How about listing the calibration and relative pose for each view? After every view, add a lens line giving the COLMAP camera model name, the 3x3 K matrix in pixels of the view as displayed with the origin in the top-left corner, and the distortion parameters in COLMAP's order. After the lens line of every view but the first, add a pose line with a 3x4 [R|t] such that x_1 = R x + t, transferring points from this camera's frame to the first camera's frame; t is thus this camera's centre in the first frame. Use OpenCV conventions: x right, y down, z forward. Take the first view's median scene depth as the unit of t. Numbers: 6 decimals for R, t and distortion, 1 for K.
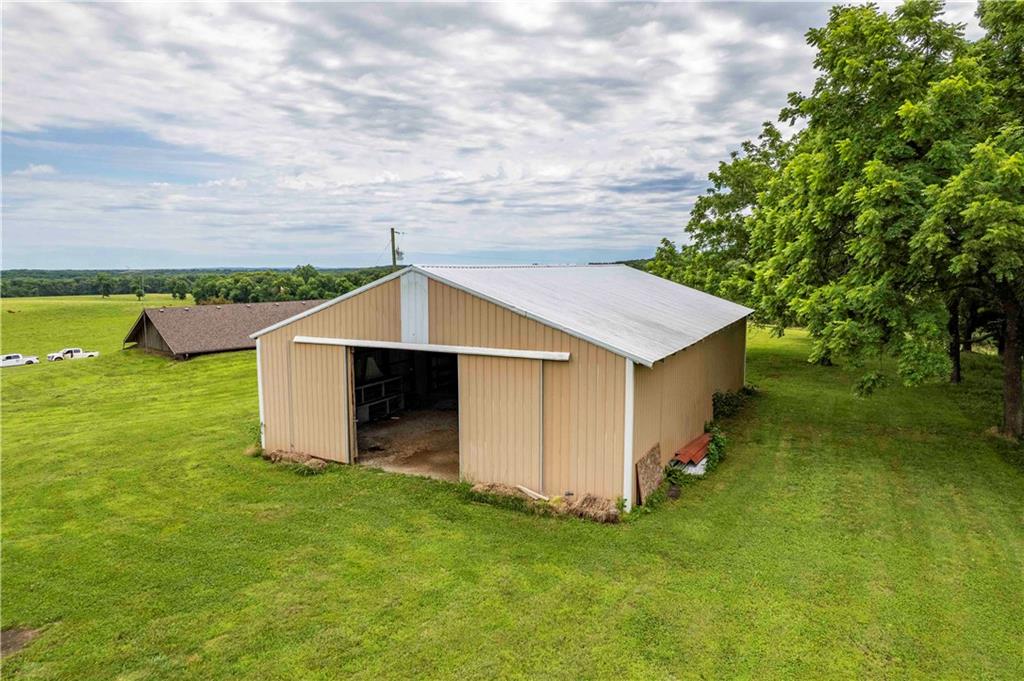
lens RADIAL K [[661.6, 0, 506.9], [0, 661.6, 340.9], [0, 0, 1]] dist [-0.068071, 0.059524]
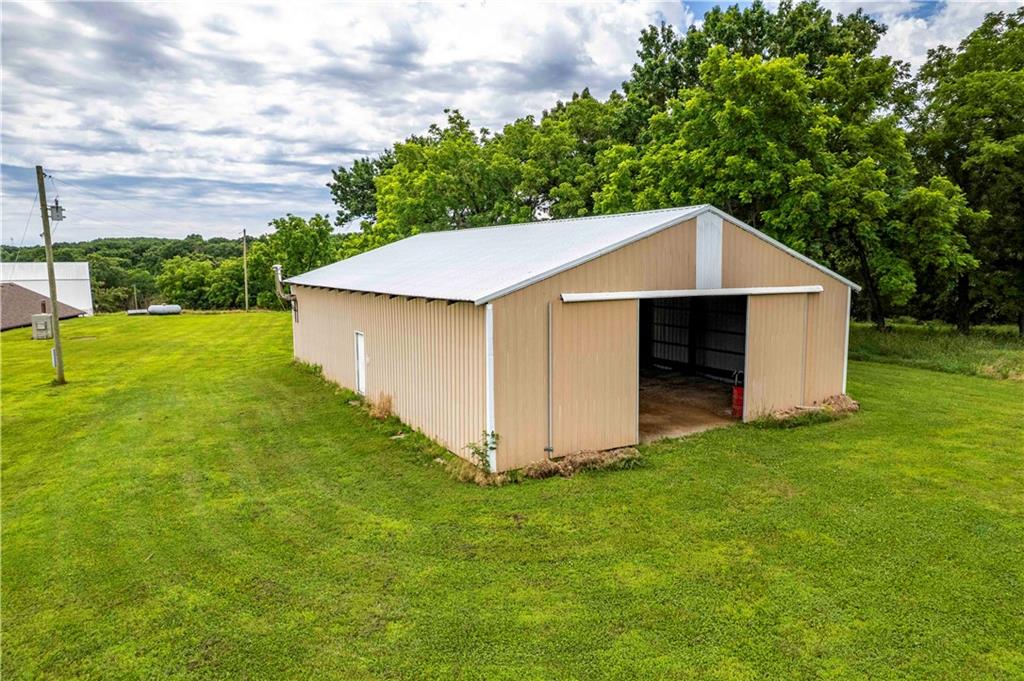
lens RADIAL K [[661.6, 0, 506.6], [0, 661.6, 339.1], [0, 0, 1]] dist [-0.068071, 0.059524]
pose [[0.523311, -0.097479, 0.846548, -1.095254], [0.099633, 0.993621, 0.052824, -0.003586], [-0.846297, 0.056701, 0.529685, 0.752277]]
